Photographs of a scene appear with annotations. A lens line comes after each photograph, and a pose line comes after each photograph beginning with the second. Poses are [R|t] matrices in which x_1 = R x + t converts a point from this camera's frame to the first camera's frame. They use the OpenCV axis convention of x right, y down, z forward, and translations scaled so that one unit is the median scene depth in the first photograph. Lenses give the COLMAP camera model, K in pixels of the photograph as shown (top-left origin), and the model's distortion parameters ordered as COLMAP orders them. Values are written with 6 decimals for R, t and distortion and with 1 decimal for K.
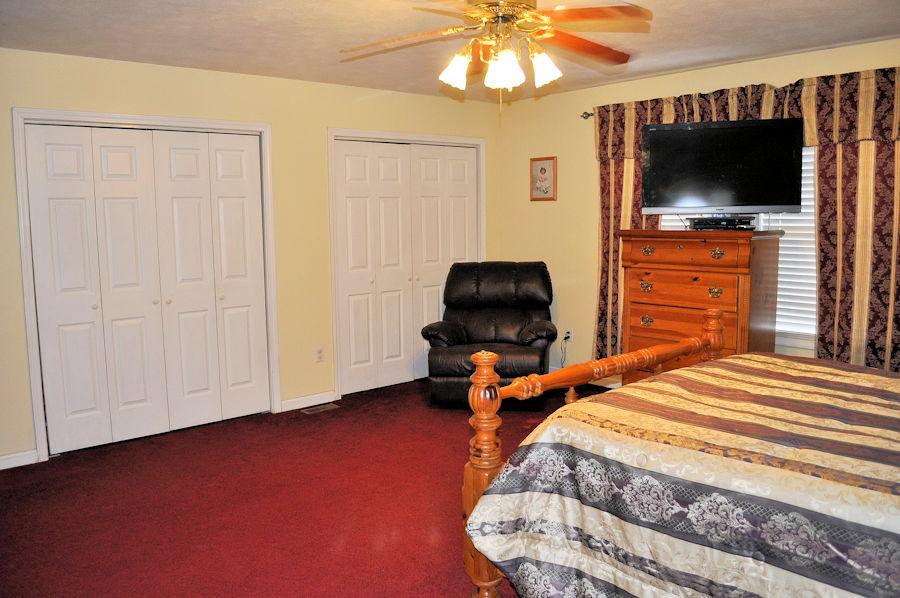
lens RADIAL K [[703.9, 0, 450.0], [0, 703.9, 299.0], [0, 0, 1]] dist [-0.082254, 0.006417]
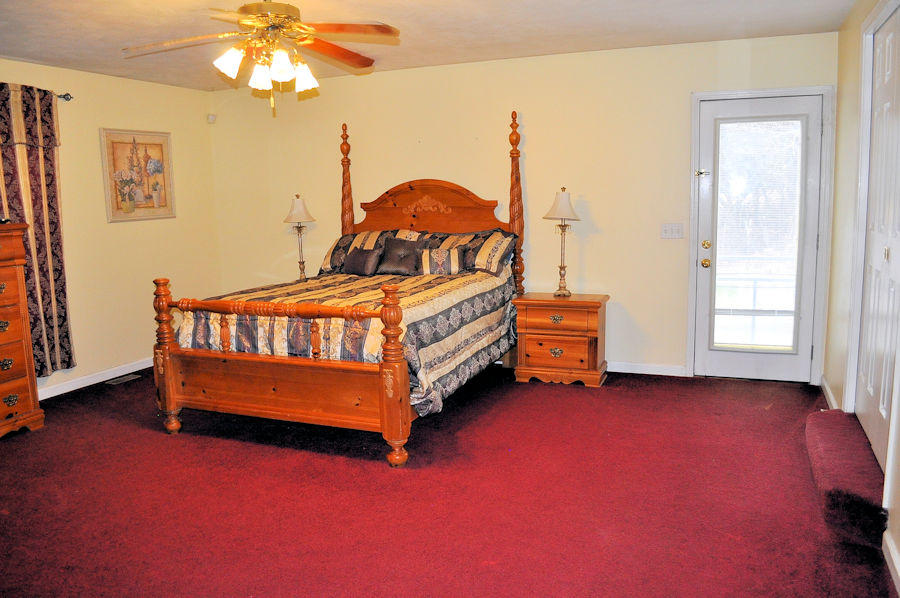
lens RADIAL K [[710.6, 0, 450.0], [0, 710.6, 299.0], [0, 0, 1]] dist [-0.083673, 0.016066]
pose [[-0.447997, -0.114314, 0.886697, -0.795118], [0.127529, 0.973479, 0.189935, -0.101539], [-0.884893, 0.198170, -0.421538, 0.884730]]
